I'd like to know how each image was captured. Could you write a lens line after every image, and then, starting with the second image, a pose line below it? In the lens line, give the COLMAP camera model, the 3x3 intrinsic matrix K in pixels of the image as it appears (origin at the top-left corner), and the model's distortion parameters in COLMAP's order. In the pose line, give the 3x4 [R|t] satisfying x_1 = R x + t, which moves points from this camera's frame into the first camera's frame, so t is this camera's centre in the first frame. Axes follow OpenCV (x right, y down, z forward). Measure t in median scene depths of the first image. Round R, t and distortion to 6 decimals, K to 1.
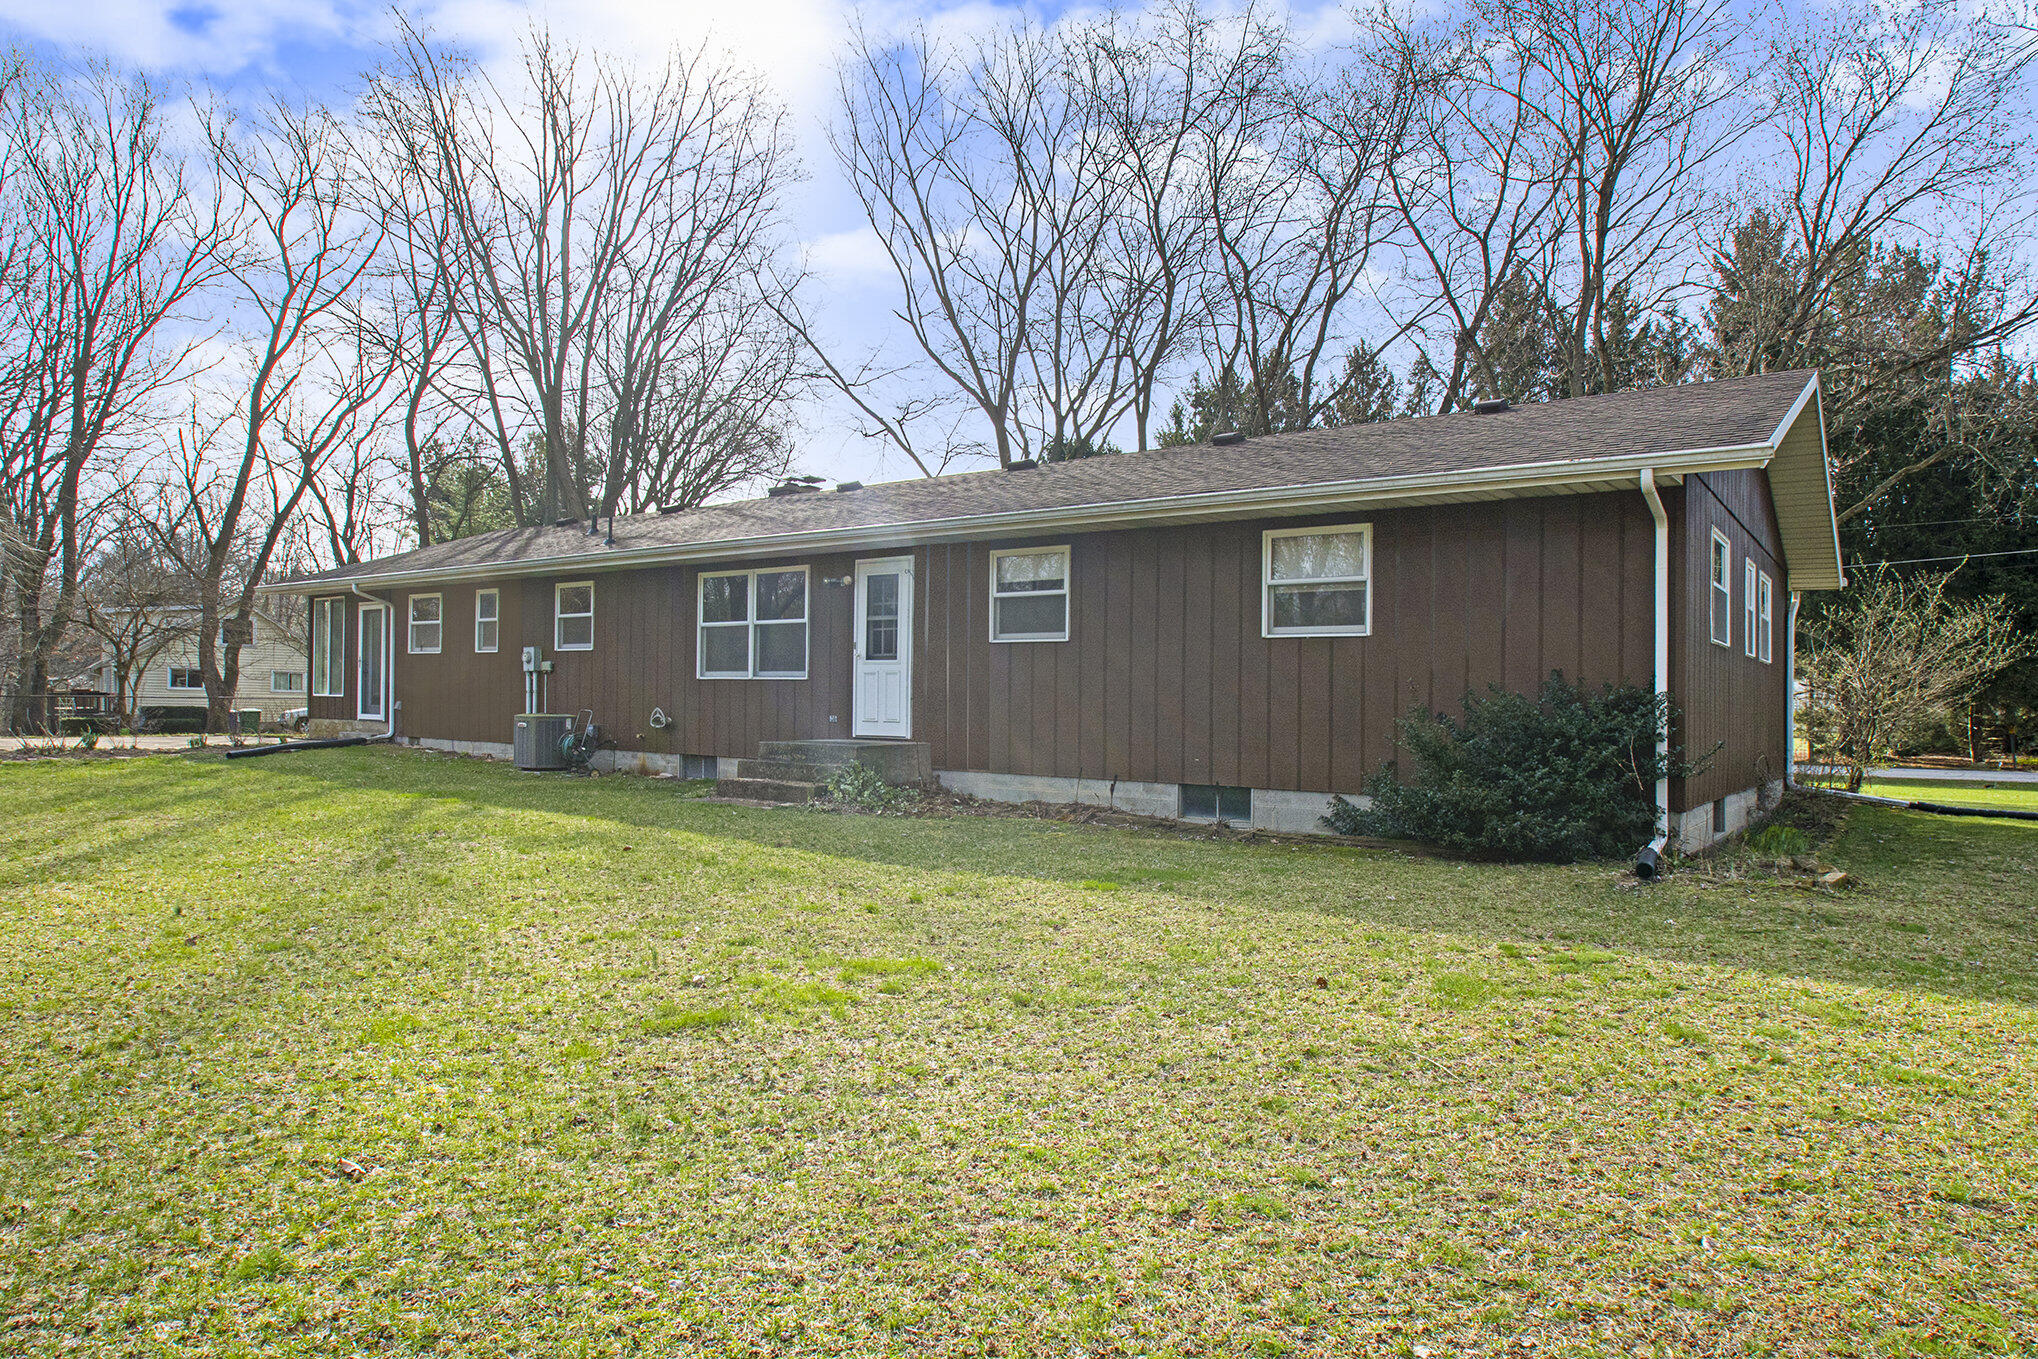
lens RADIAL K [[1205.7, 0, 1019.0], [0, 1205.7, 679.5], [0, 0, 1]] dist [0.000537, -0.000103]
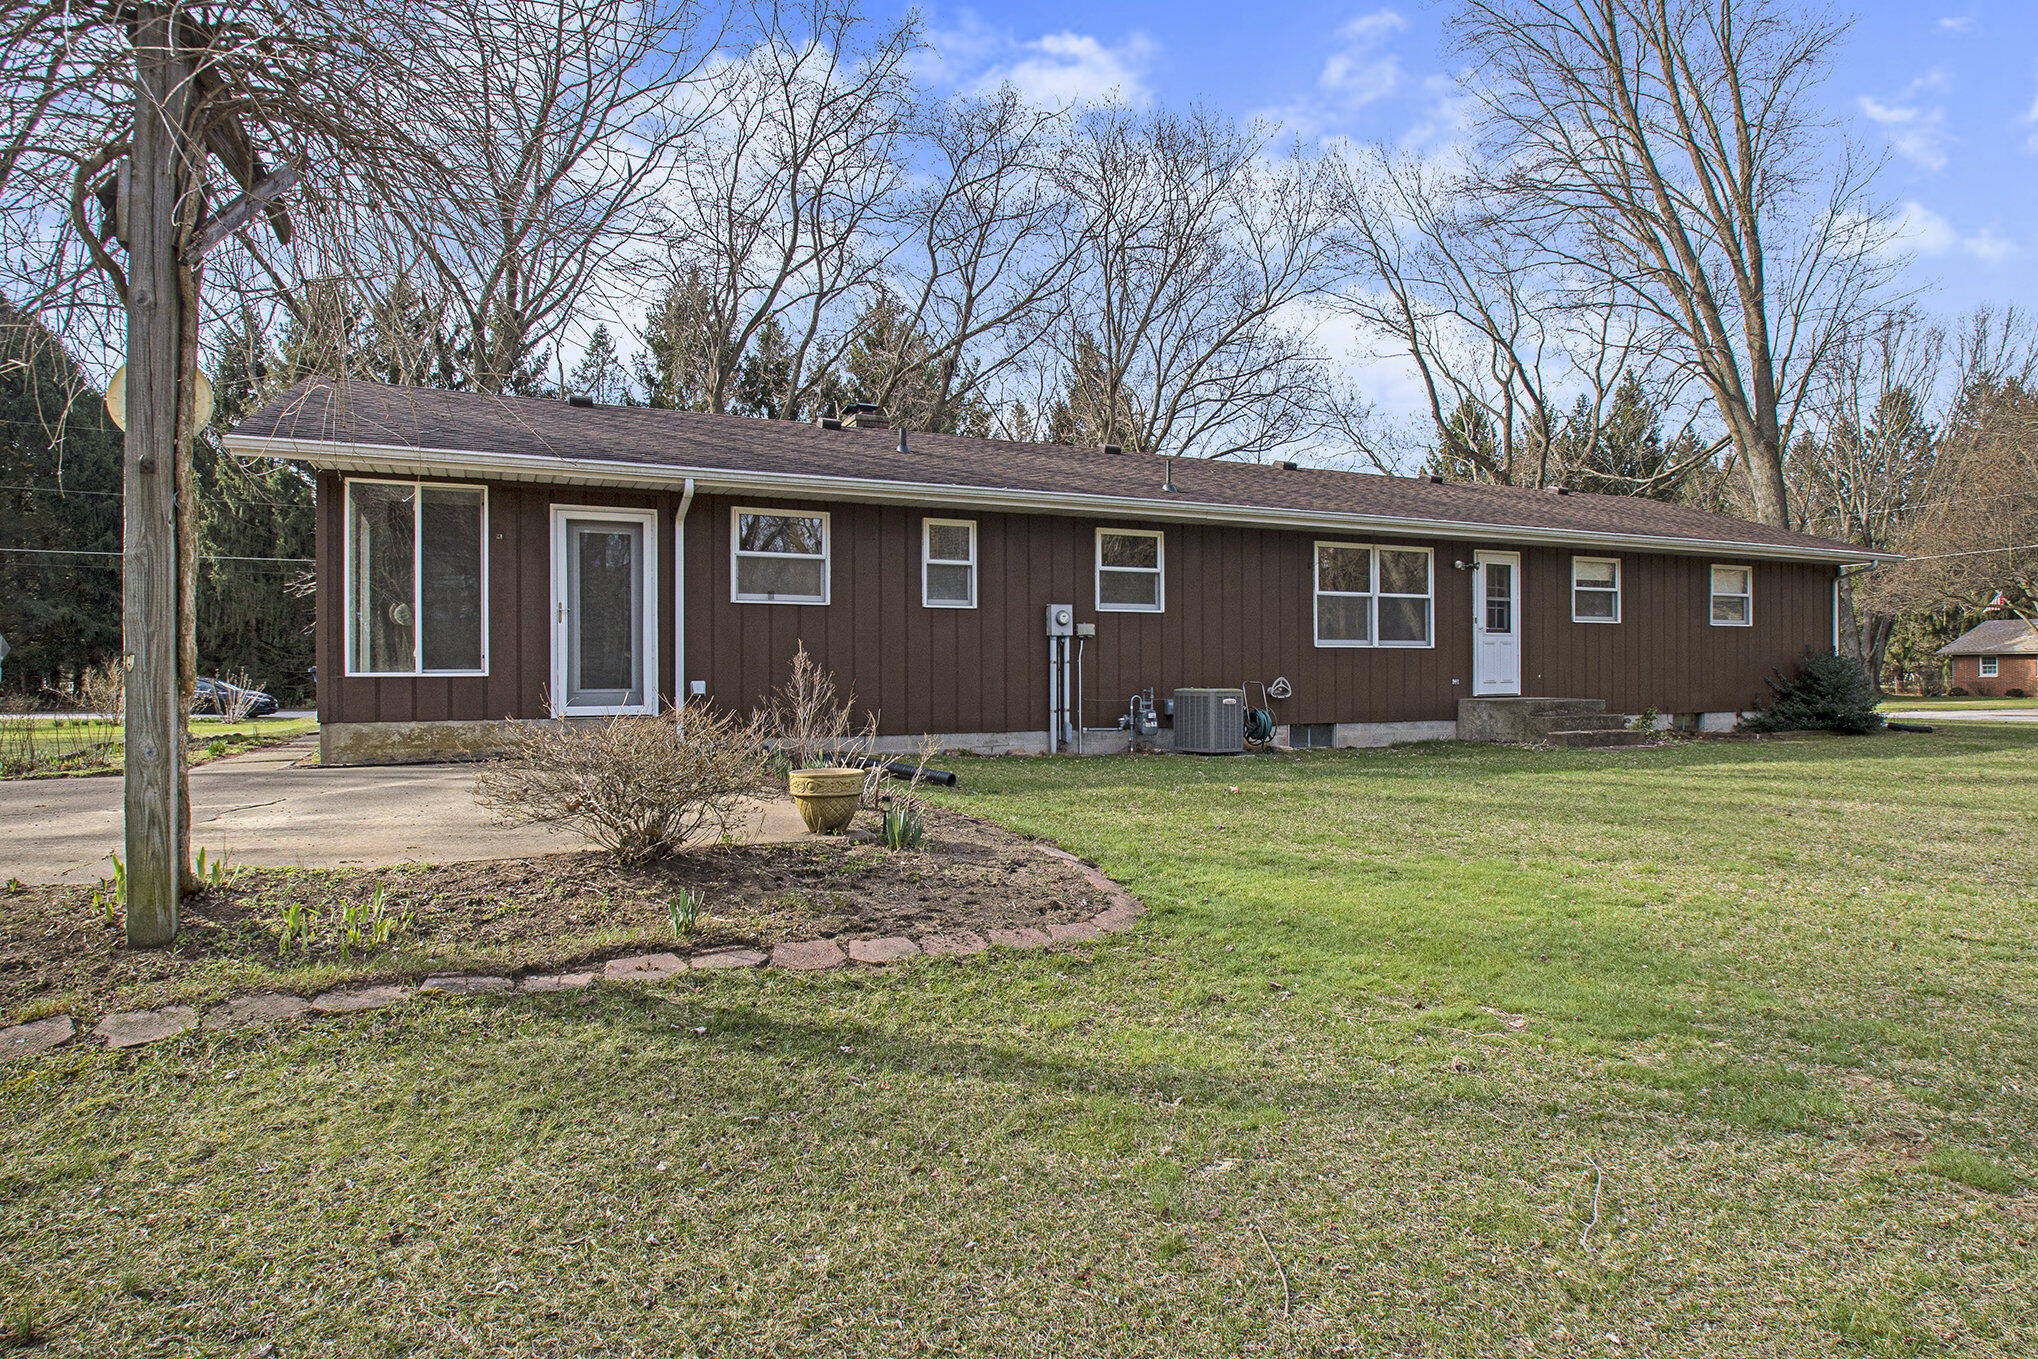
lens RADIAL K [[981.0, 0, 1019.0], [0, 981.0, 679.5], [0, 0, 1]] dist [0.000328, 0.000086]
pose [[0.522224, -0.030299, 0.852270, -1.218298], [-0.006667, 0.999193, 0.039607, -0.005004], [-0.852782, -0.026366, 0.521600, 0.880275]]
